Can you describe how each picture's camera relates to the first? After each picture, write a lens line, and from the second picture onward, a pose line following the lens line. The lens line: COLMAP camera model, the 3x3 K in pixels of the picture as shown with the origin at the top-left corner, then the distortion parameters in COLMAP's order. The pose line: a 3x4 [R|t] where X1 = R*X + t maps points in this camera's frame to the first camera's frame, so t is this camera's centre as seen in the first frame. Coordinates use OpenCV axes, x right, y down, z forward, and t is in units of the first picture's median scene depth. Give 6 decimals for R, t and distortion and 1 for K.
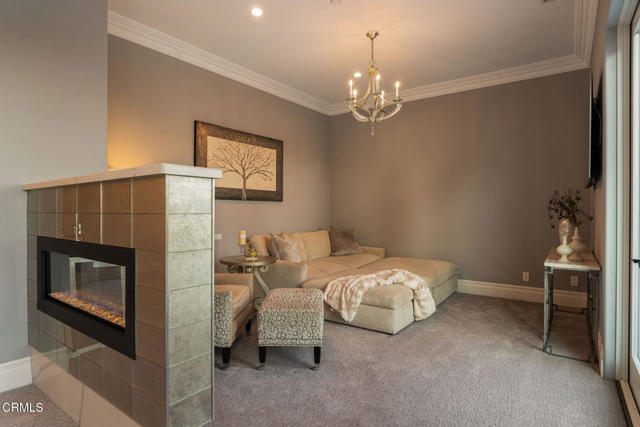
lens RADIAL K [[348.6, 0, 320.7], [0, 348.6, 211.6], [0, 0, 1]] dist [-0.016334, -0.000525]
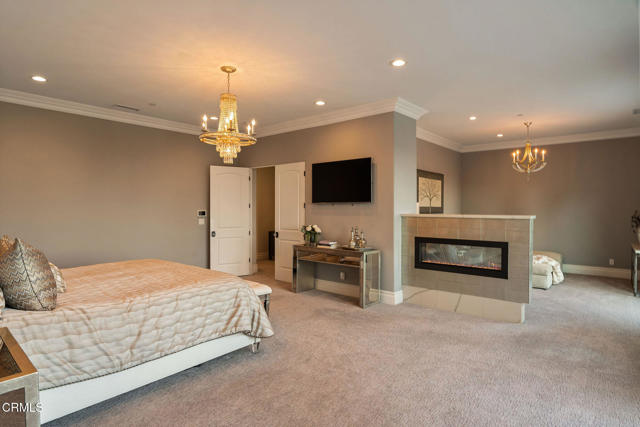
lens RADIAL K [[348.6, 0, 318.8], [0, 348.6, 207.9], [0, 0, 1]] dist [-0.016334, -0.000525]
pose [[0.996353, 0.000695, -0.085320, -0.748326], [-0.000562, 0.999999, 0.001578, -0.077252], [0.085321, -0.001525, 0.996352, -0.840341]]
